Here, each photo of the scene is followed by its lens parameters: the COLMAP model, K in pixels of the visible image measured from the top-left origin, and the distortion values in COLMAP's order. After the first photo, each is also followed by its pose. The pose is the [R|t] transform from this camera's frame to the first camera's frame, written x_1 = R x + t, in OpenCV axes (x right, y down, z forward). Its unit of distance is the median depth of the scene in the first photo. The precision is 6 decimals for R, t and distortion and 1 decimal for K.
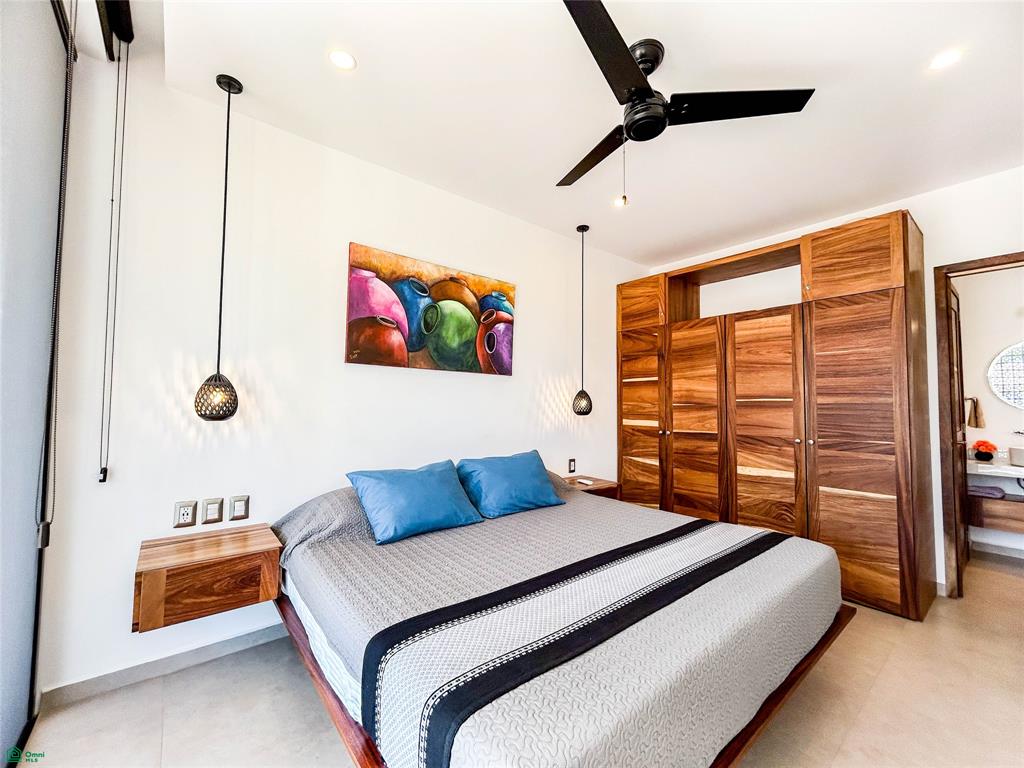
lens RADIAL K [[416.3, 0, 507.9], [0, 416.3, 387.5], [0, 0, 1]] dist [-0.003787, 0.002781]
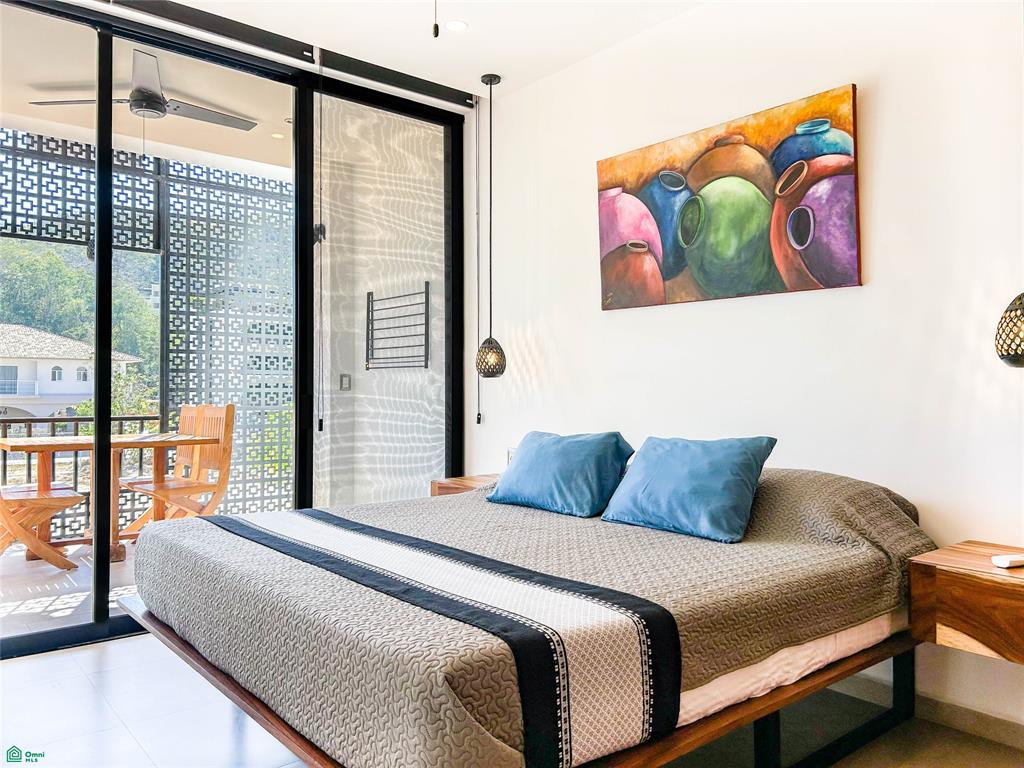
lens RADIAL K [[774.3, 0, 532.7], [0, 774.3, 387.3], [0, 0, 1]] dist [0.043533, -0.042137]
pose [[0.020274, -0.016163, -0.999664, 0.932132], [0.036855, 0.999202, -0.015408, 0.091206], [0.999115, -0.036531, 0.020853, 0.678504]]
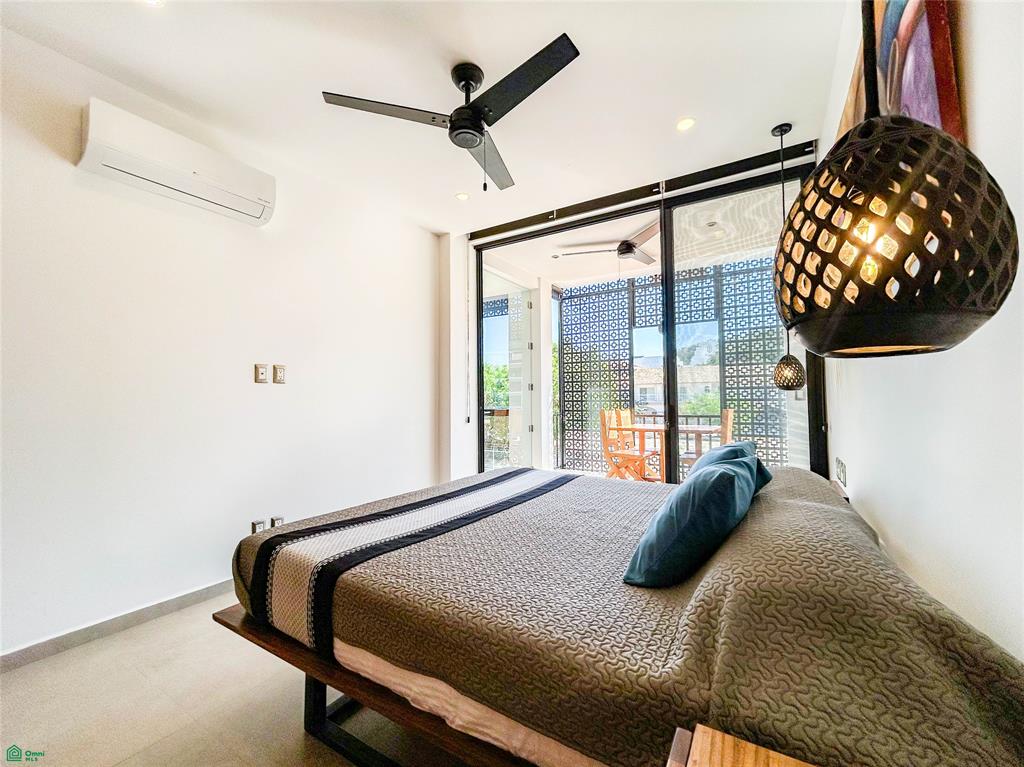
lens RADIAL K [[416.3, 0, 499.2], [0, 416.3, 385.1], [0, 0, 1]] dist [-0.003787, 0.002781]
pose [[-0.947605, -0.017584, -0.318960, 0.360598], [0.006634, 0.997185, -0.074684, 0.096538], [0.319375, -0.072887, -0.944821, 1.224254]]
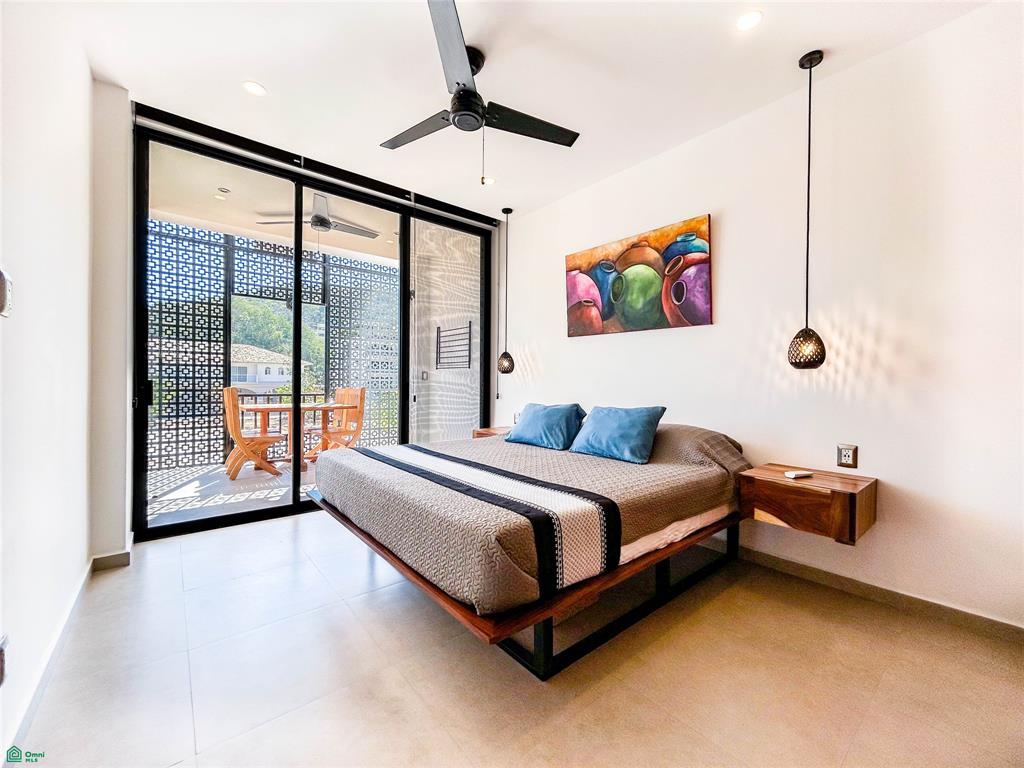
lens RADIAL K [[416.3, 0, 521.9], [0, 416.3, 385.3], [0, 0, 1]] dist [-0.003787, 0.002781]
pose [[0.022772, -0.003561, -0.999734, 0.910591], [0.029293, 0.999567, -0.002893, 0.093674], [0.999311, -0.029219, 0.022866, 0.653765]]
